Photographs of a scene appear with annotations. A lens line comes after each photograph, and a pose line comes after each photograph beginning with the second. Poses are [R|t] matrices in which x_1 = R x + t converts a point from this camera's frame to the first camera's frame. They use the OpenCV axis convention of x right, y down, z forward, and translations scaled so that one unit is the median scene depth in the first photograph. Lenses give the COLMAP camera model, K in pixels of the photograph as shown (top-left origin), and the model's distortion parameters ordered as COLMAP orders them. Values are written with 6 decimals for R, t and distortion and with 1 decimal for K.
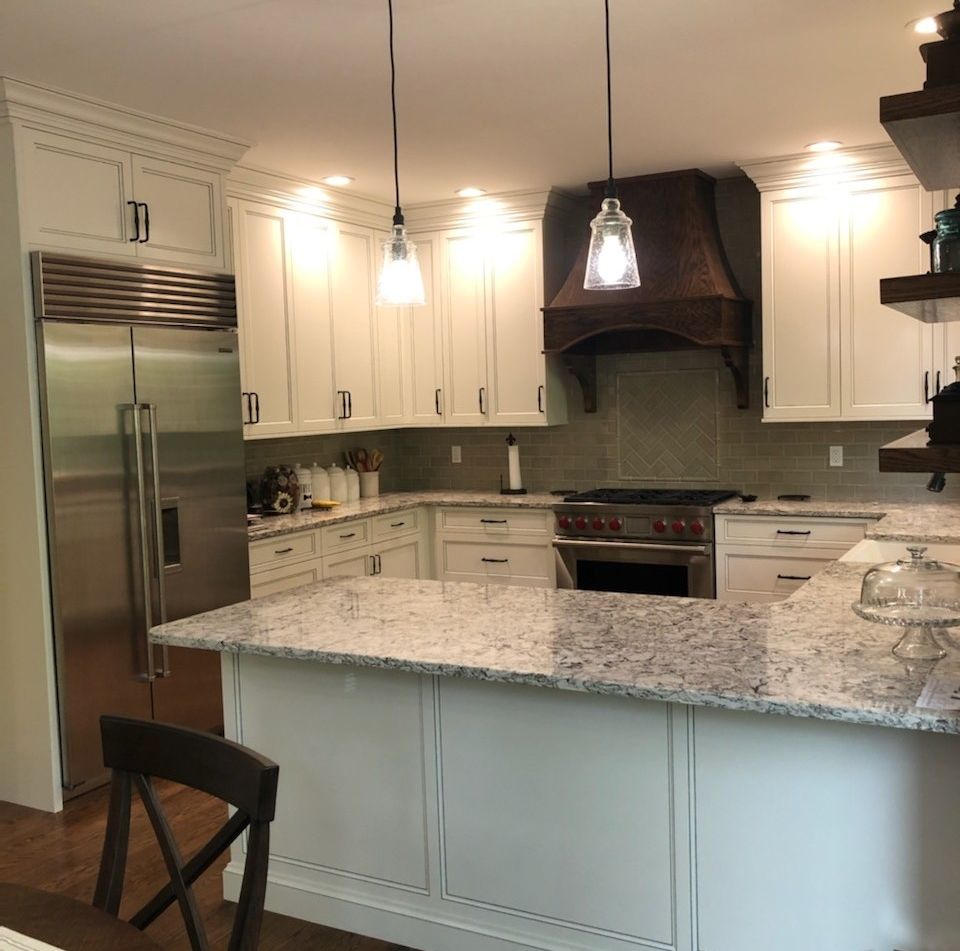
lens RADIAL K [[1040.8, 0, 480.4], [0, 1040.8, 476.1], [0, 0, 1]] dist [0.056770, 0.000000]
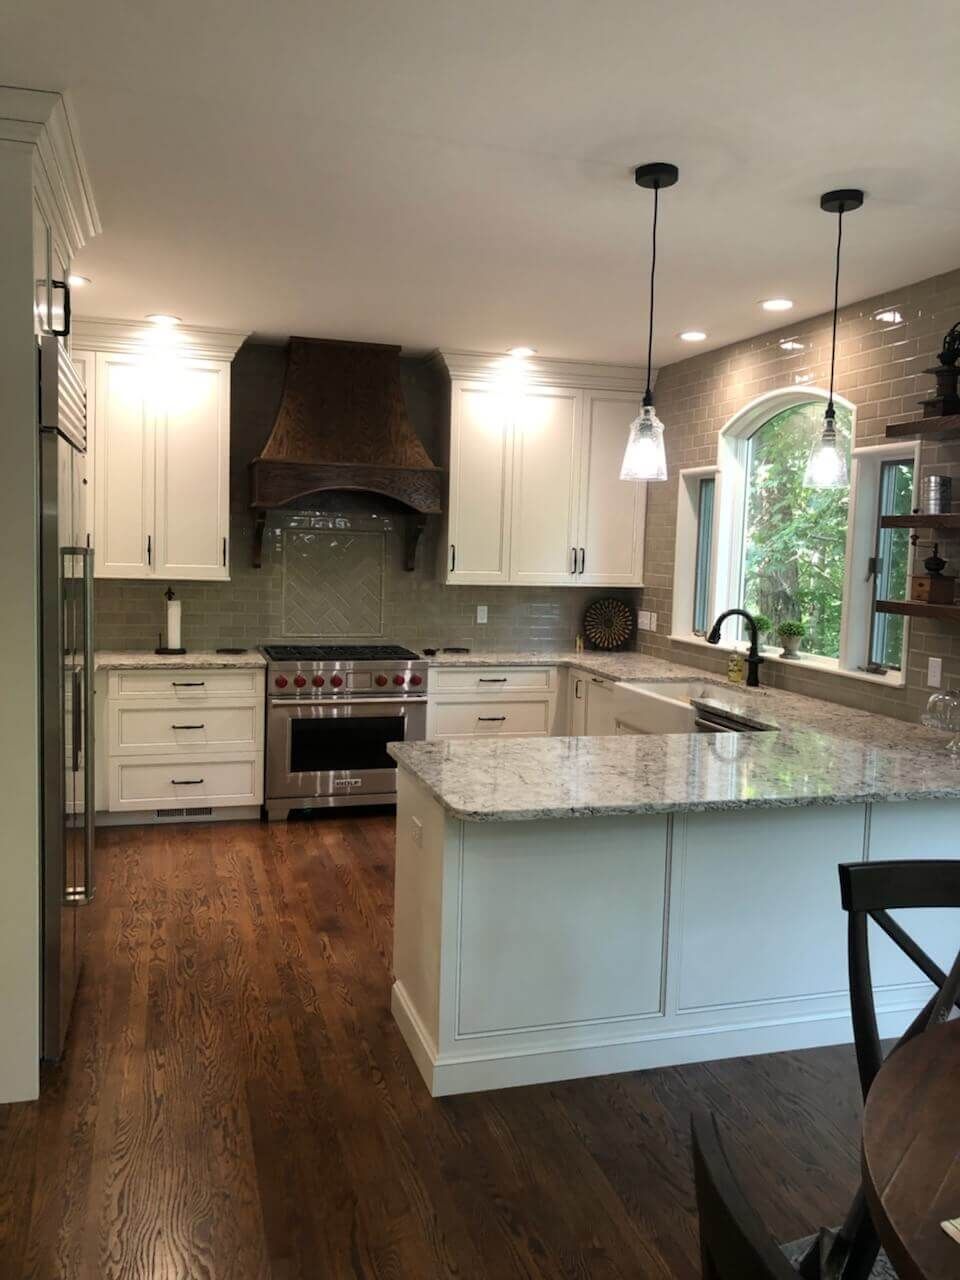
lens RADIAL K [[1043.3, 0, 479.3], [0, 1043.3, 634.8], [0, 0, 1]] dist [0.077314, -0.002095]
pose [[0.709120, -0.012139, 0.704983, -0.484836], [0.007034, 0.999924, 0.010143, -0.007897], [-0.705053, -0.002234, 0.709151, 0.175267]]
